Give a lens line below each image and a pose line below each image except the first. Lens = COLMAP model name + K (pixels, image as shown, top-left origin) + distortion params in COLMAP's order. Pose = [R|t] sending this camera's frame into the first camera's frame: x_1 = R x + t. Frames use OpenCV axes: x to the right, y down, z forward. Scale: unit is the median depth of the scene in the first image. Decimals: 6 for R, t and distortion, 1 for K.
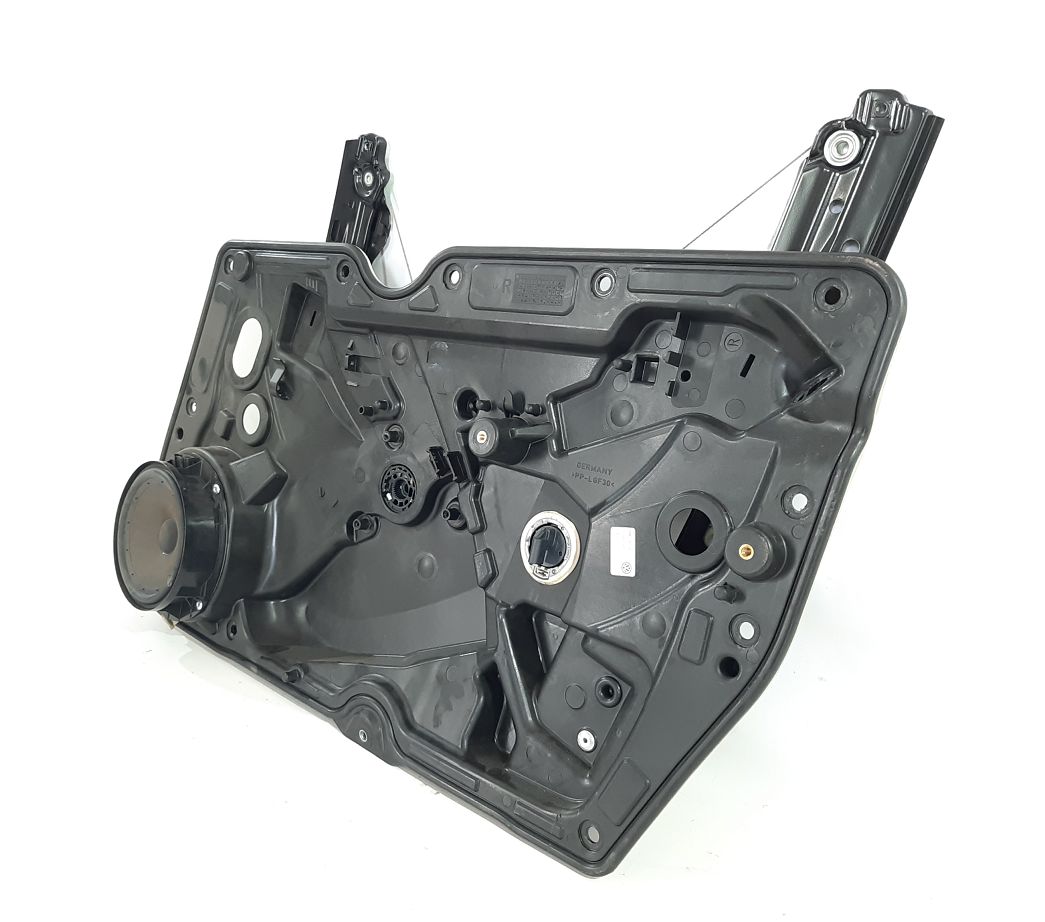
lens RADIAL K [[888.3, 0, 522.5], [0, 888.3, 461.0], [0, 0, 1]] dist [0.007969, 0.006035]
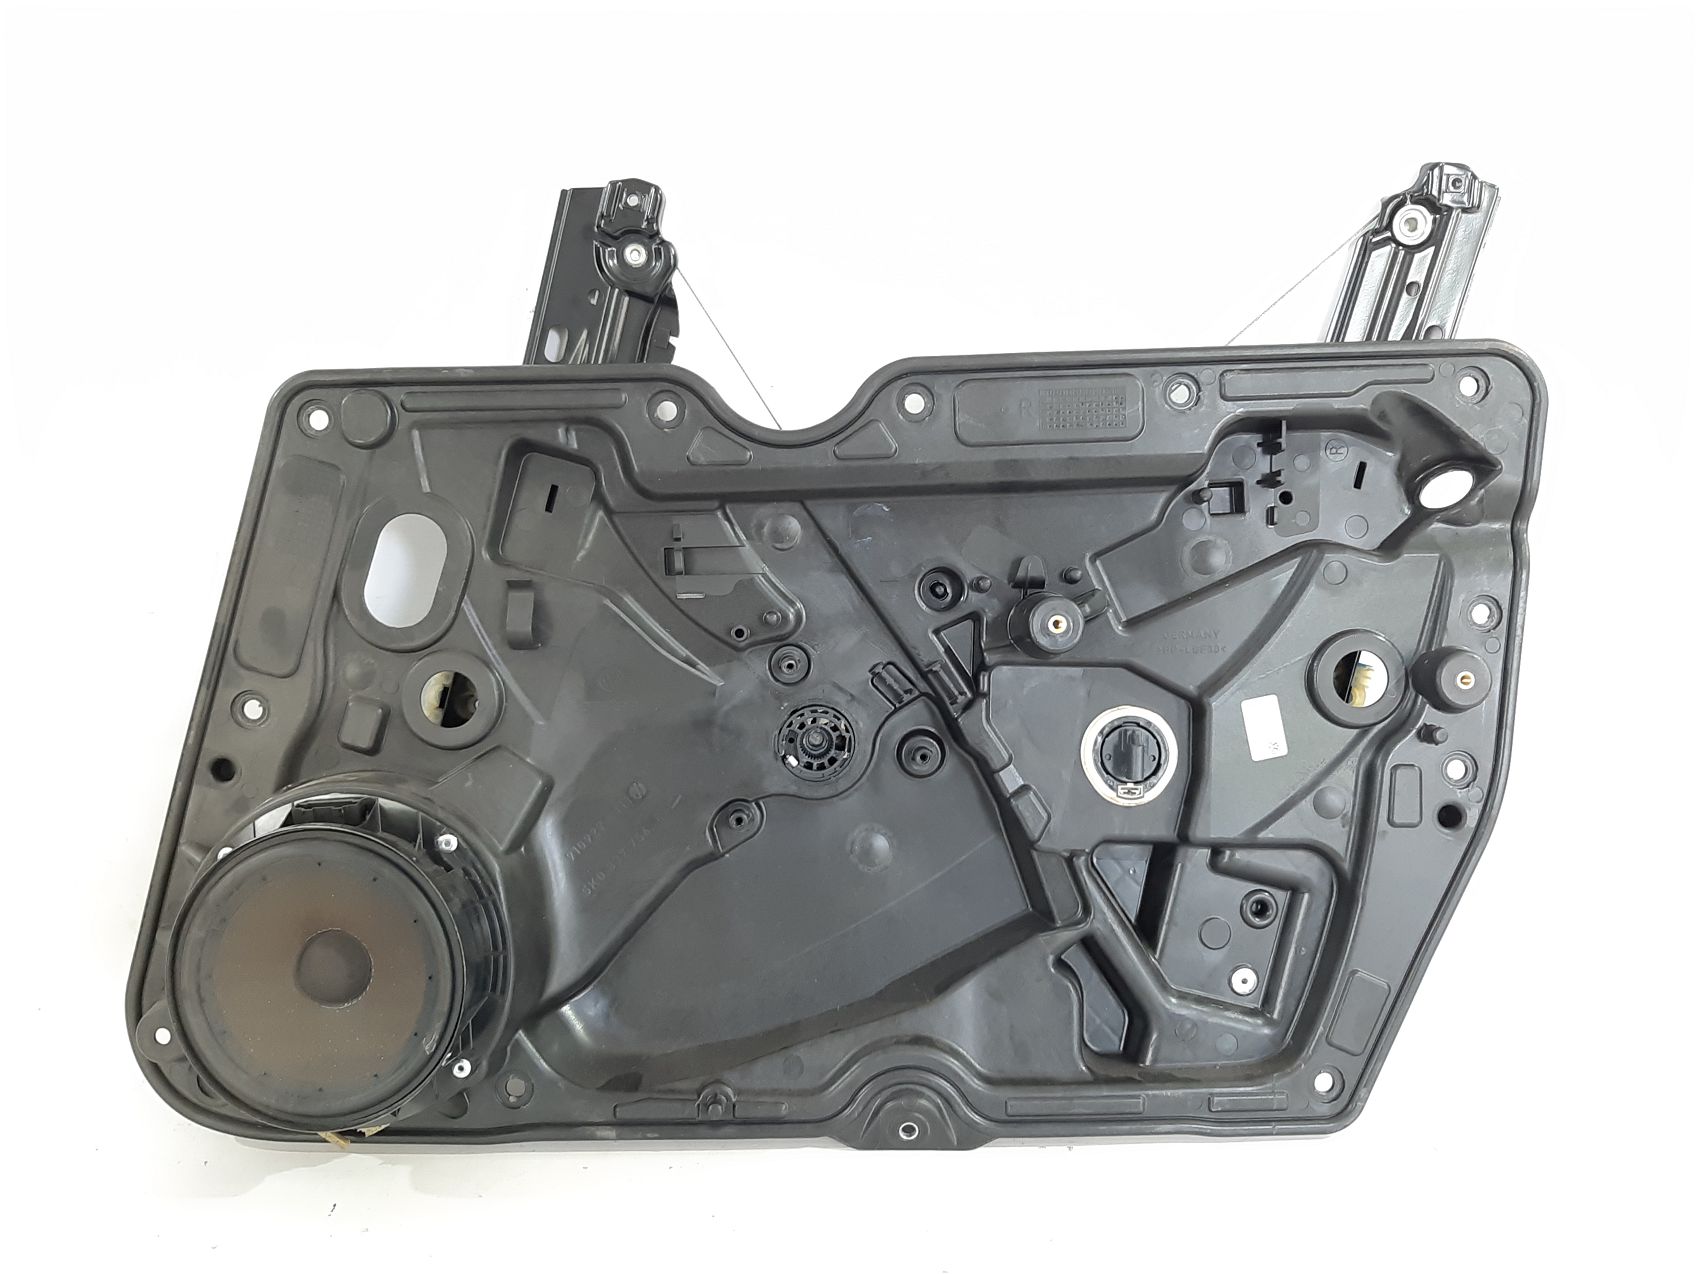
lens RADIAL K [[1223.2, 0, 849.5], [0, 1223.2, 637.0], [0, 0, 1]] dist [0.015362, -0.002729]
pose [[0.743140, -0.190914, 0.641323, -0.774074], [0.197739, 0.978286, 0.062092, -0.107655], [-0.639252, 0.080672, 0.764754, 0.362326]]
